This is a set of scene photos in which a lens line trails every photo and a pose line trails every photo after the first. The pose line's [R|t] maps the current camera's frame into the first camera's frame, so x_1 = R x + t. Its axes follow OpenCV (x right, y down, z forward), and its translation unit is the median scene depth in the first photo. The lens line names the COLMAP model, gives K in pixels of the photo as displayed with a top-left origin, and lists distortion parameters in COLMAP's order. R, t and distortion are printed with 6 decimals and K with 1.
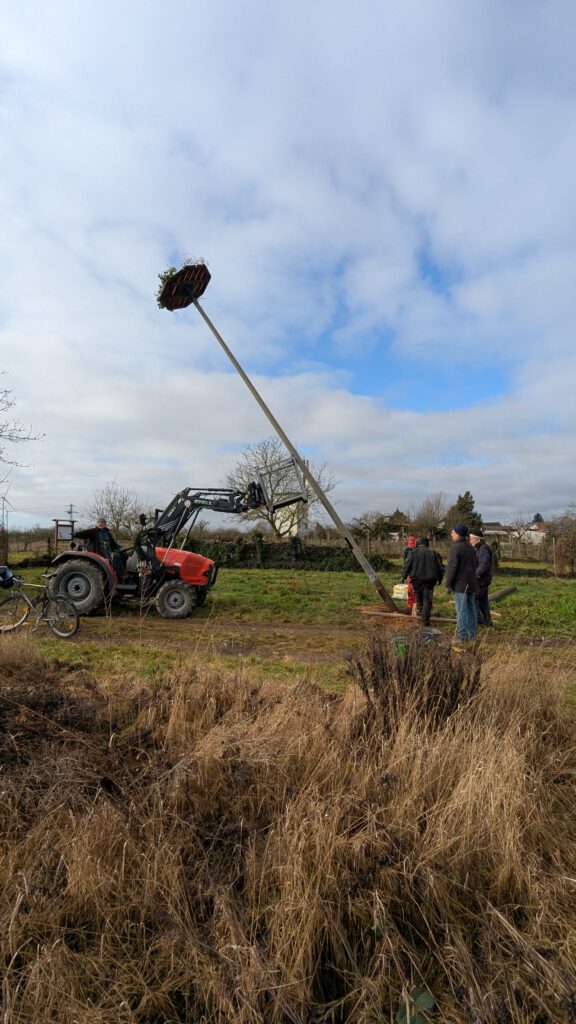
lens RADIAL K [[484.7, 0, 281.5], [0, 484.7, 513.7], [0, 0, 1]] dist [-0.001088, 0.000833]
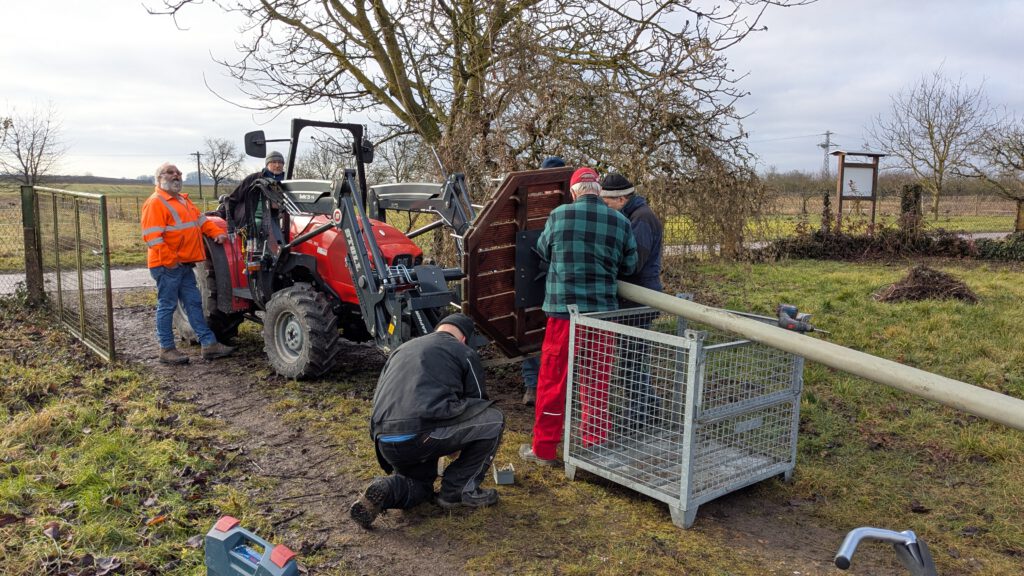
lens RADIAL K [[809.5, 0, 519.7], [0, 809.5, 286.1], [0, 0, 1]] dist [-0.009049, -0.002813]
pose [[0.721469, 0.090421, -0.686517, -0.281610], [0.026603, 0.987086, 0.157967, 0.016078], [0.691935, -0.132232, 0.709747, 0.453900]]
